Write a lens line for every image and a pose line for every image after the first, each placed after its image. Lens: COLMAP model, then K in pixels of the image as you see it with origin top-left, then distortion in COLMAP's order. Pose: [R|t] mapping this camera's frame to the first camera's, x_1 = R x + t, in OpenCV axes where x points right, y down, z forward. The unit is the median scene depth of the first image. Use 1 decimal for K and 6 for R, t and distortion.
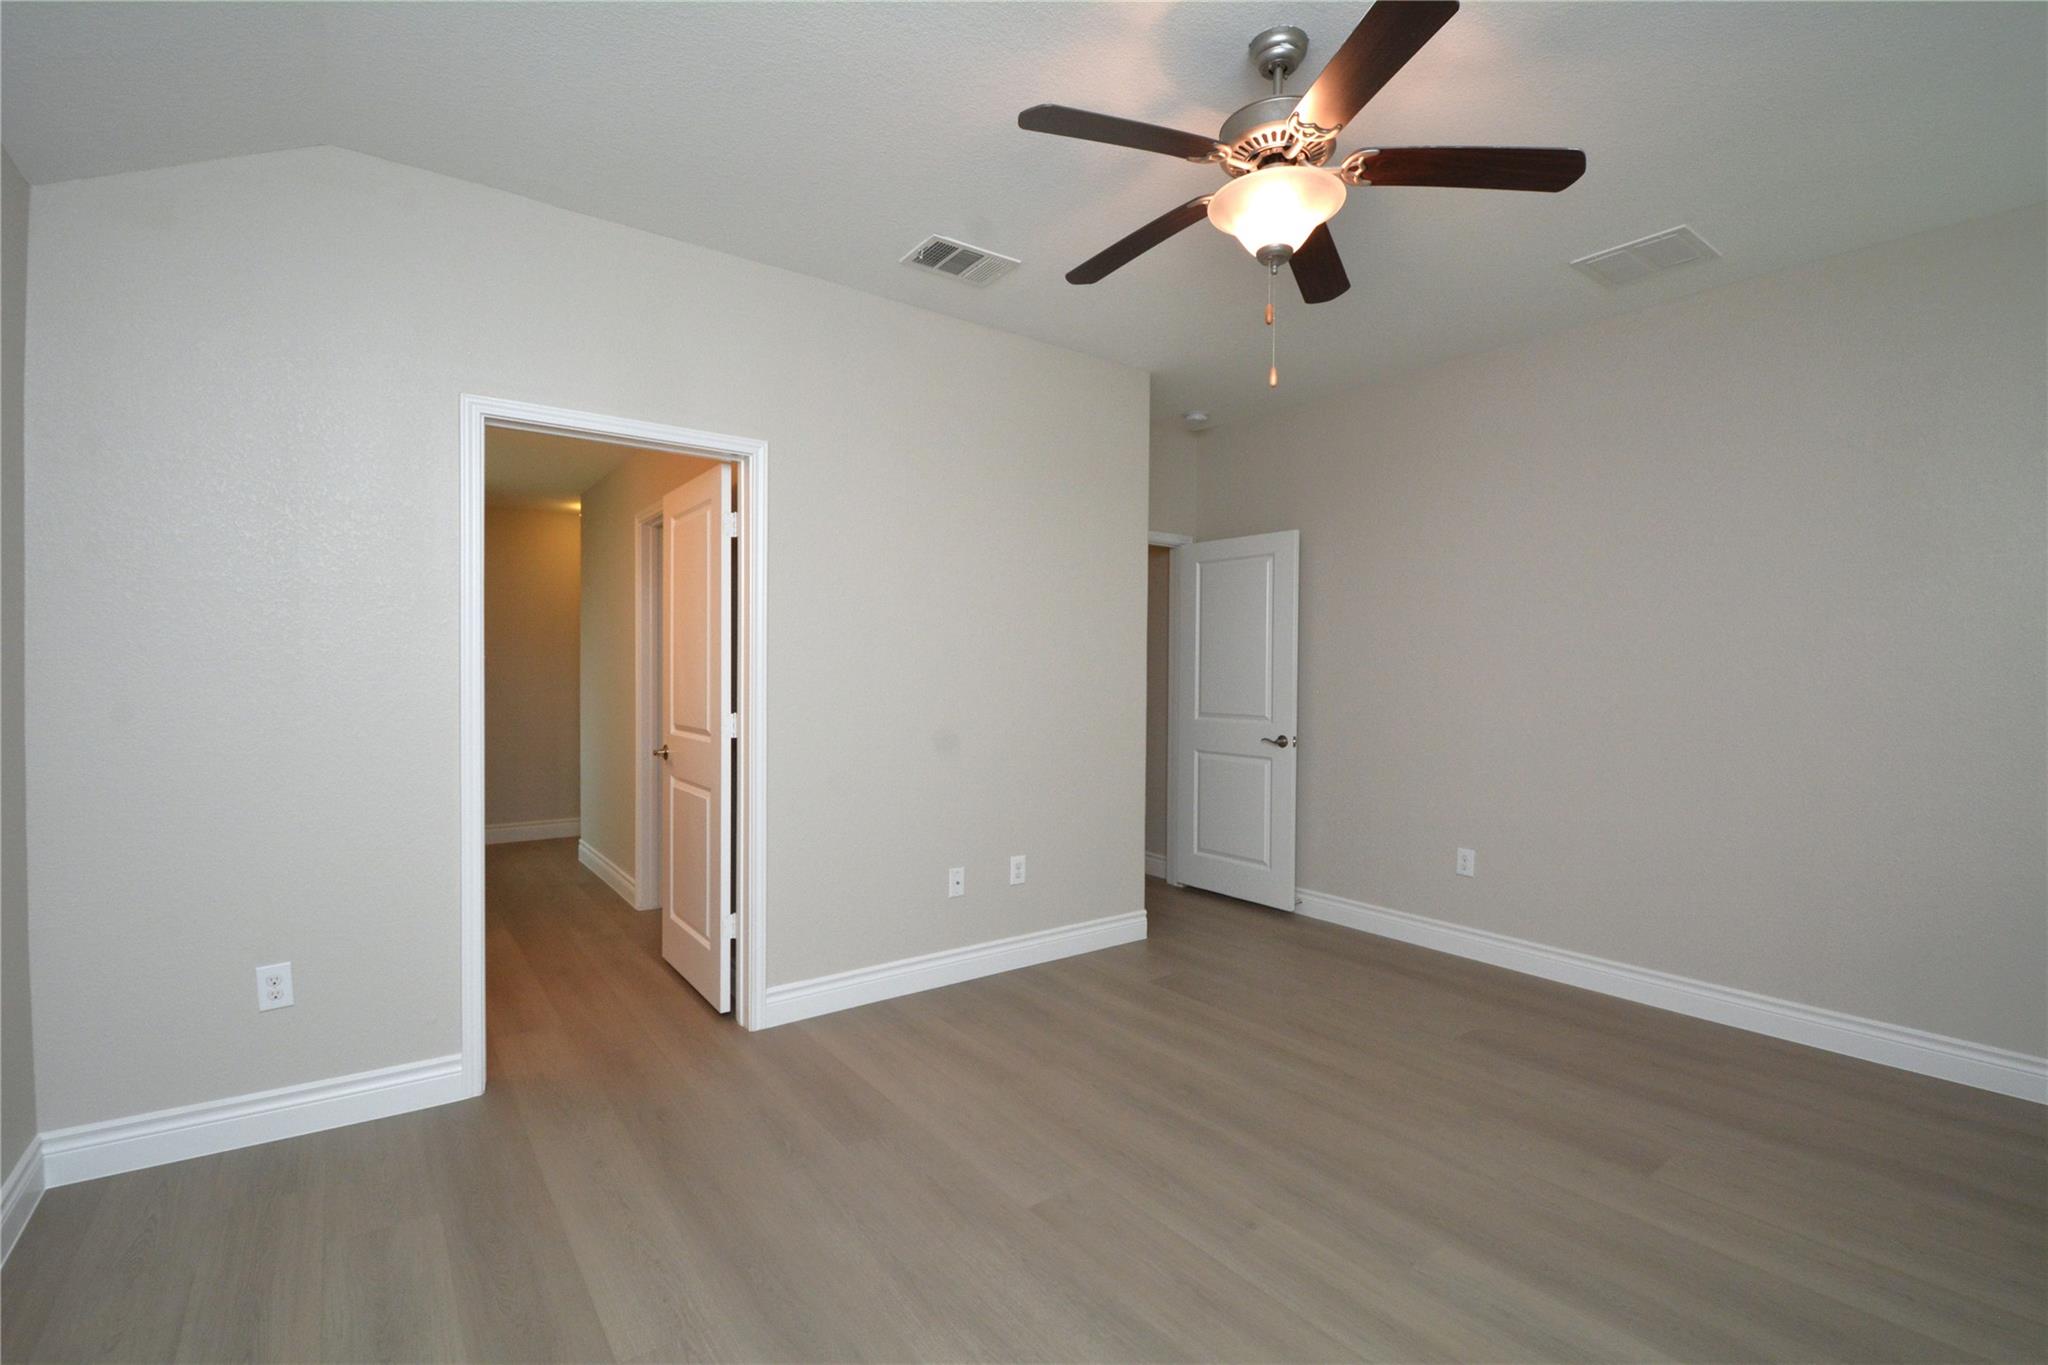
lens RADIAL K [[893.8, 0, 1024.2], [0, 893.8, 673.4], [0, 0, 1]] dist [-0.000750, -0.009740]
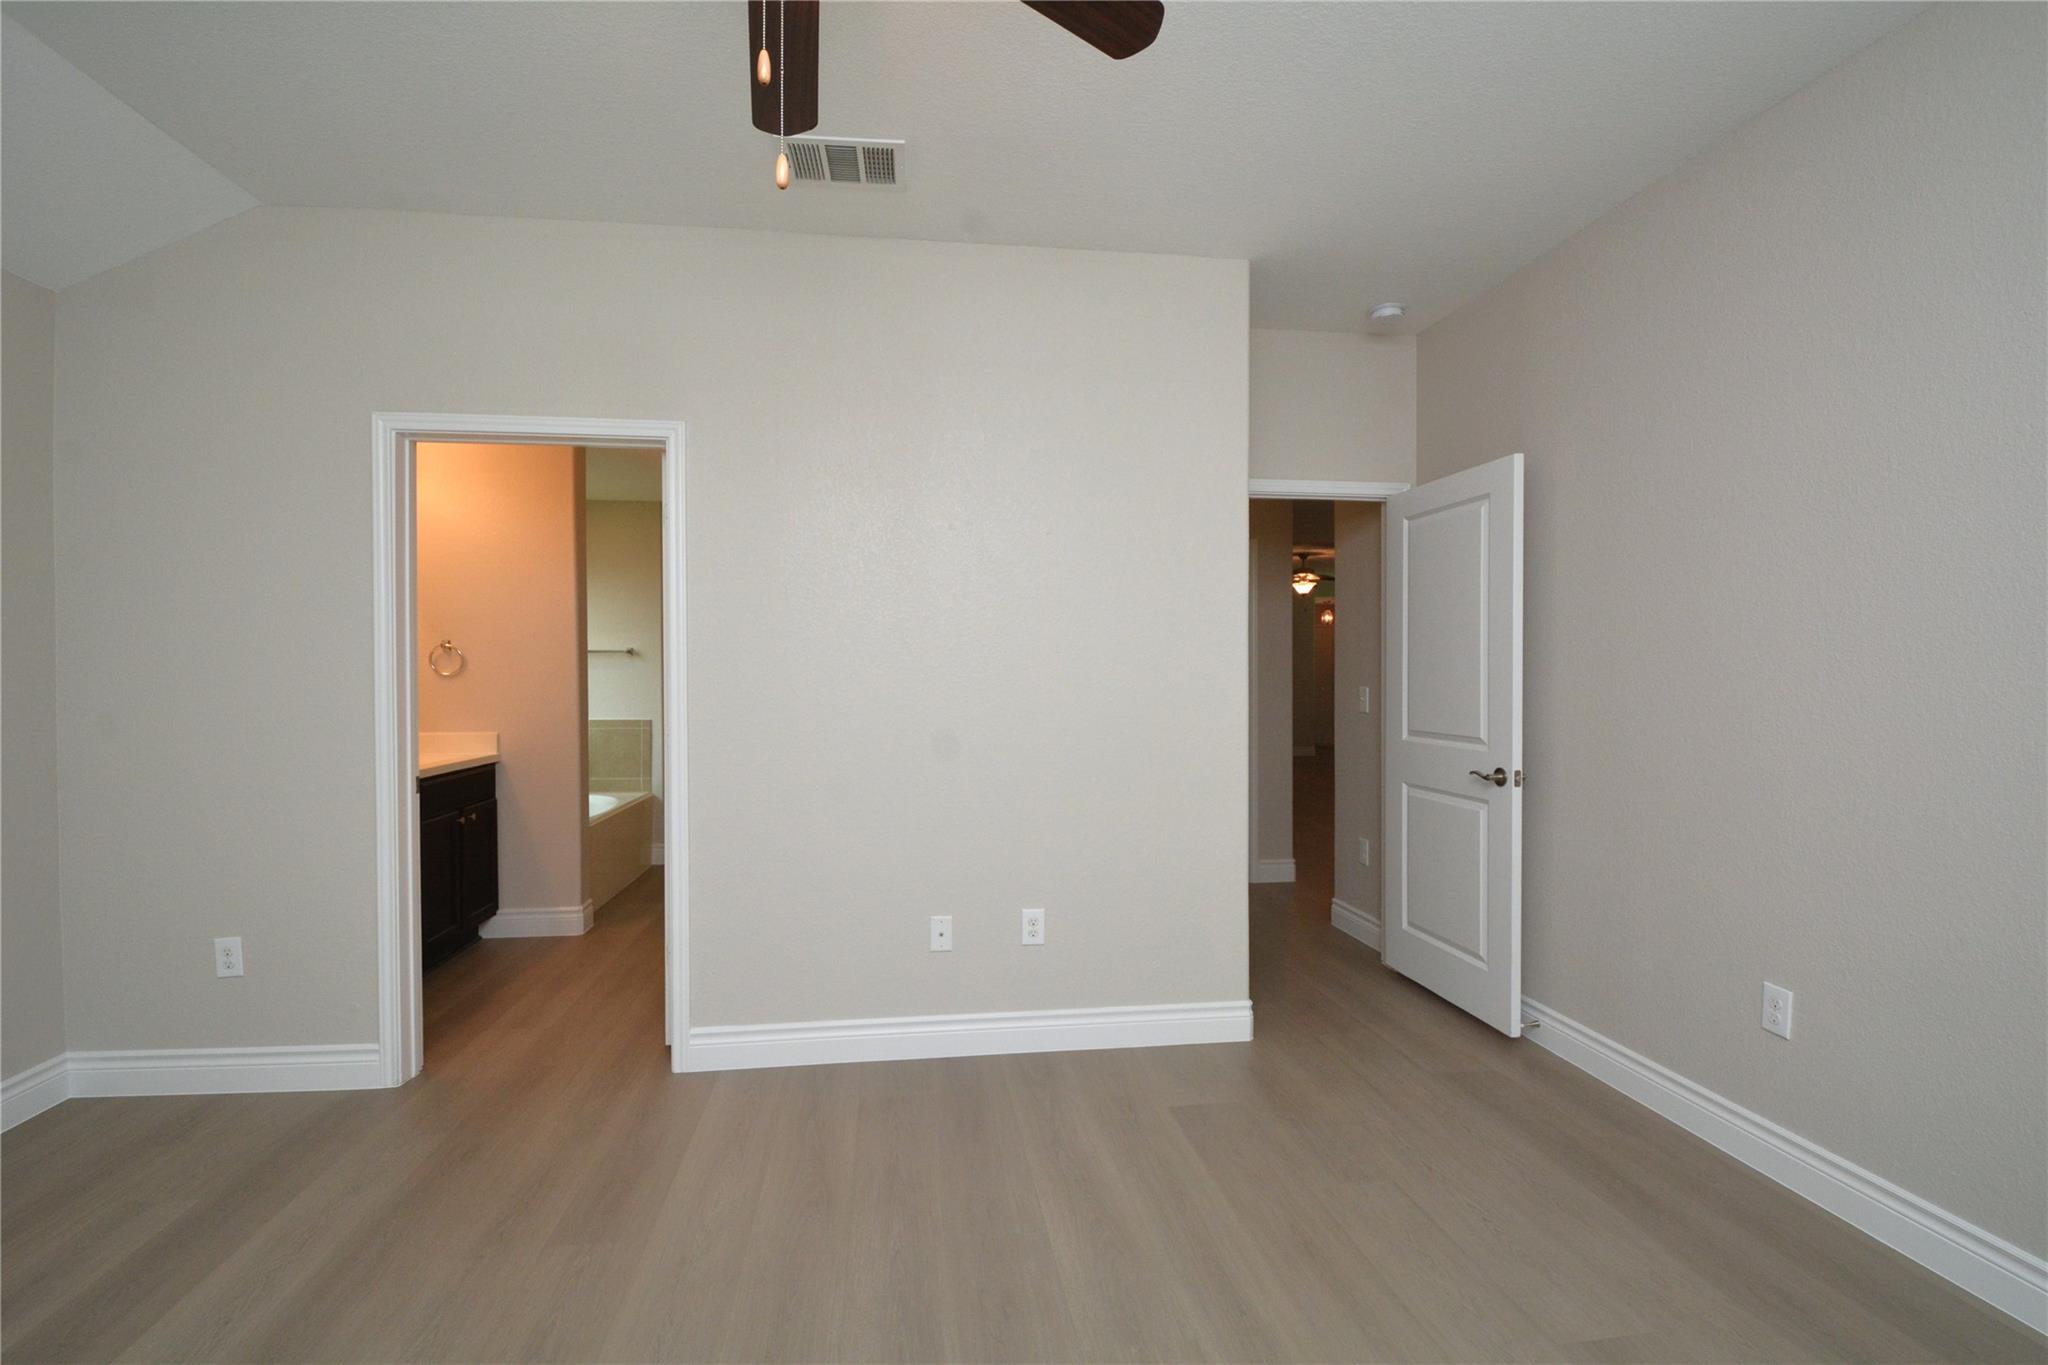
lens RADIAL K [[919.9, 0, 1033.4], [0, 919.9, 682.4], [0, 0, 1]] dist [0.015338, -0.019731]
pose [[0.876973, -0.004661, -0.480516, 0.364401], [0.005621, 0.999984, 0.000559, 0.004535], [0.480506, -0.003191, 0.876986, 0.275651]]
